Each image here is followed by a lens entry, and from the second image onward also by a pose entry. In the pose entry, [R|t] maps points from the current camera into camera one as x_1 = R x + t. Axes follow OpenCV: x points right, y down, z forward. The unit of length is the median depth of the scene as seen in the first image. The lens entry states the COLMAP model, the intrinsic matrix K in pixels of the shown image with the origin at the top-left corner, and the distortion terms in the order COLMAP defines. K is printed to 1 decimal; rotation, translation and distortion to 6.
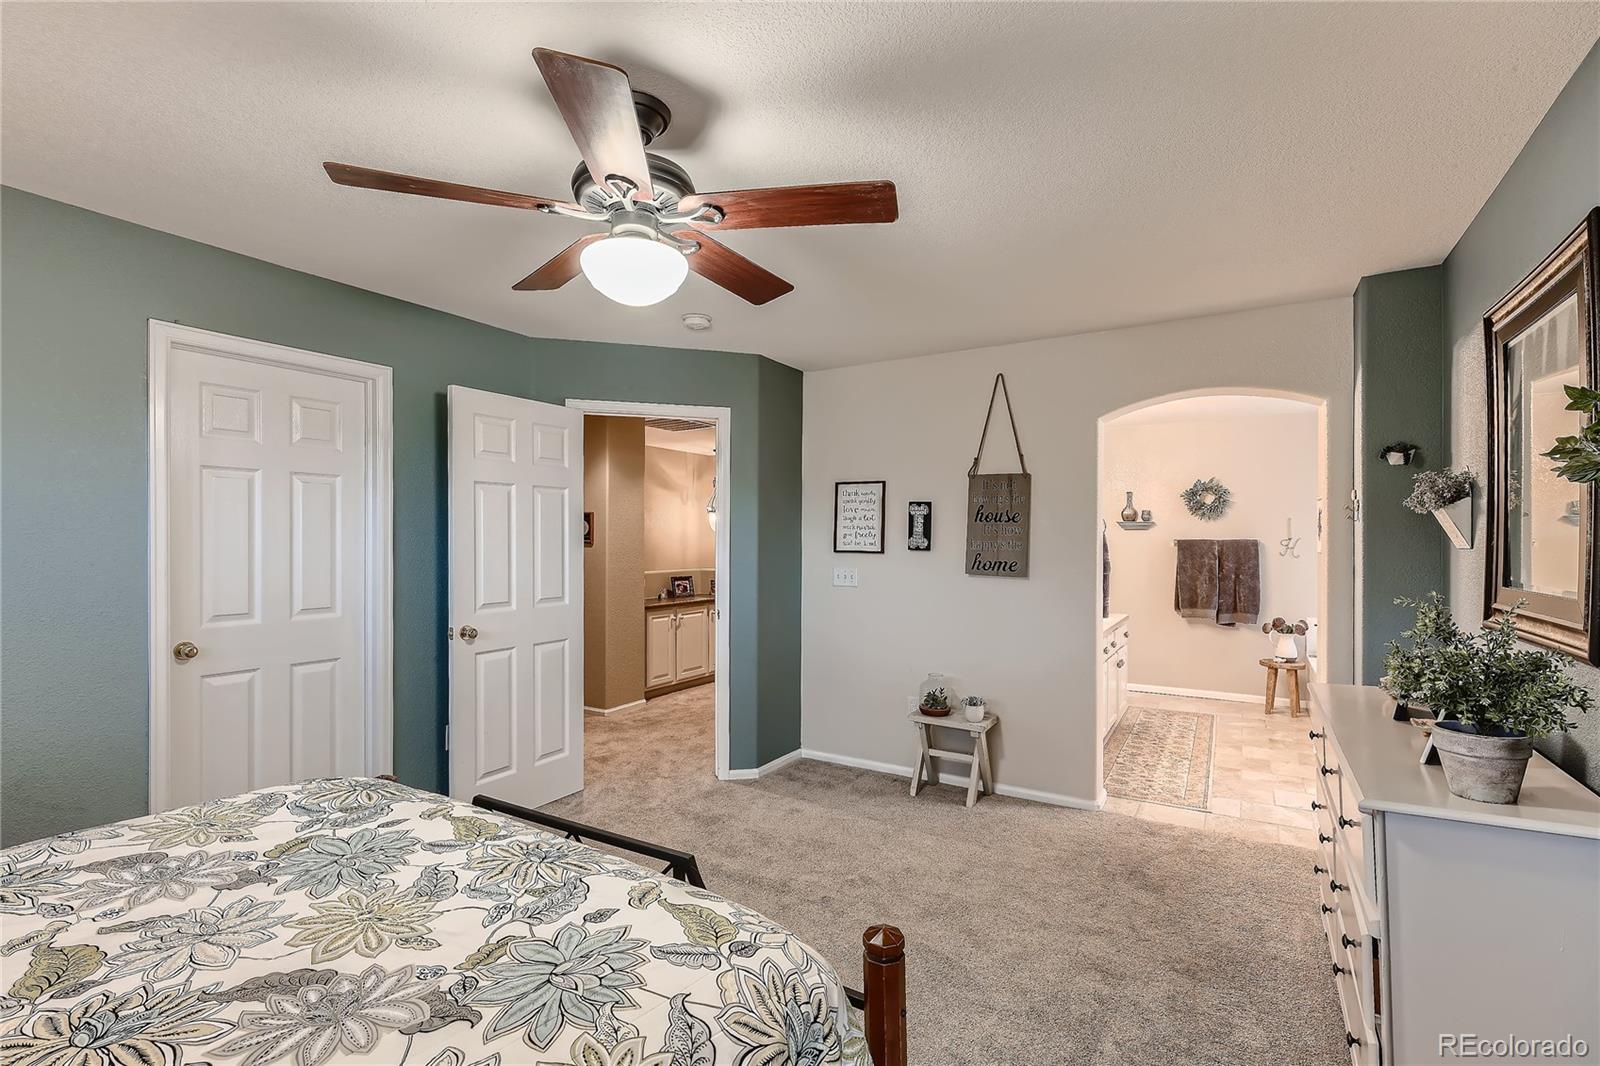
lens RADIAL K [[718.0, 0, 795.5], [0, 718.0, 544.5], [0, 0, 1]] dist [0.004387, -0.001953]
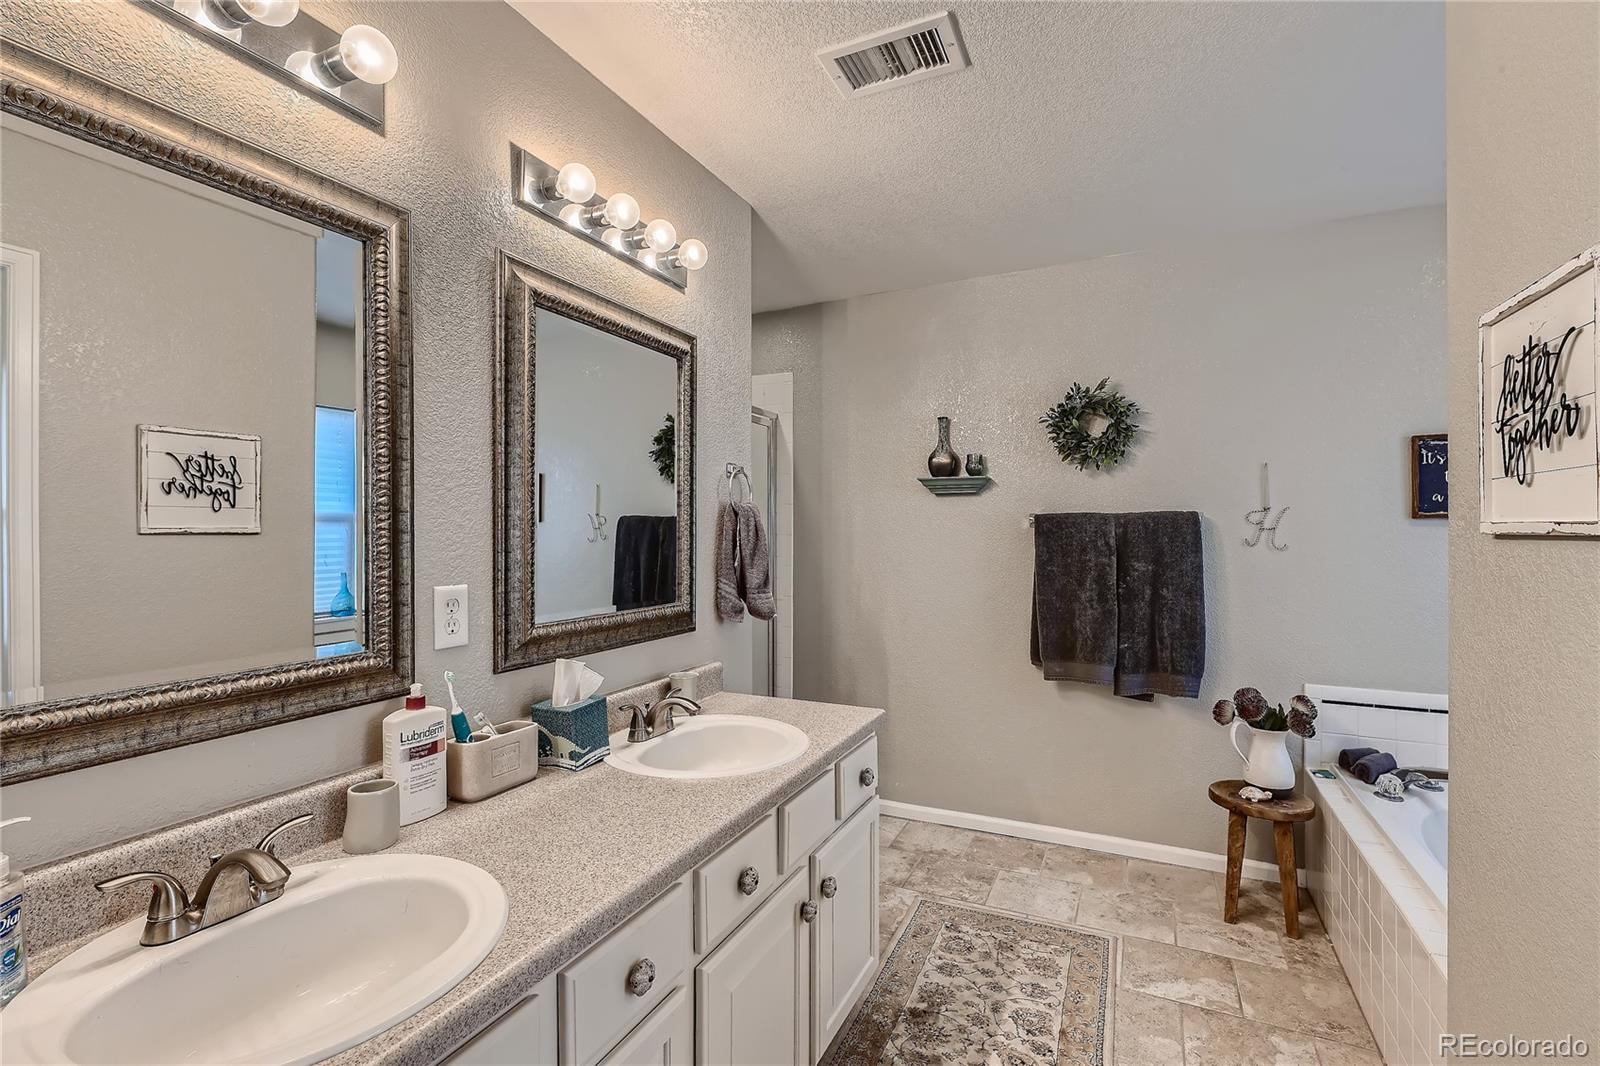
lens RADIAL K [[718.0, 0, 795.8], [0, 718.0, 529.4], [0, 0, 1]] dist [0.004387, -0.001953]
pose [[0.994439, -0.005465, 0.105175, 0.332426], [0.006367, 0.999946, -0.008244, 0.006736], [-0.105124, 0.008868, 0.994420, 0.559163]]
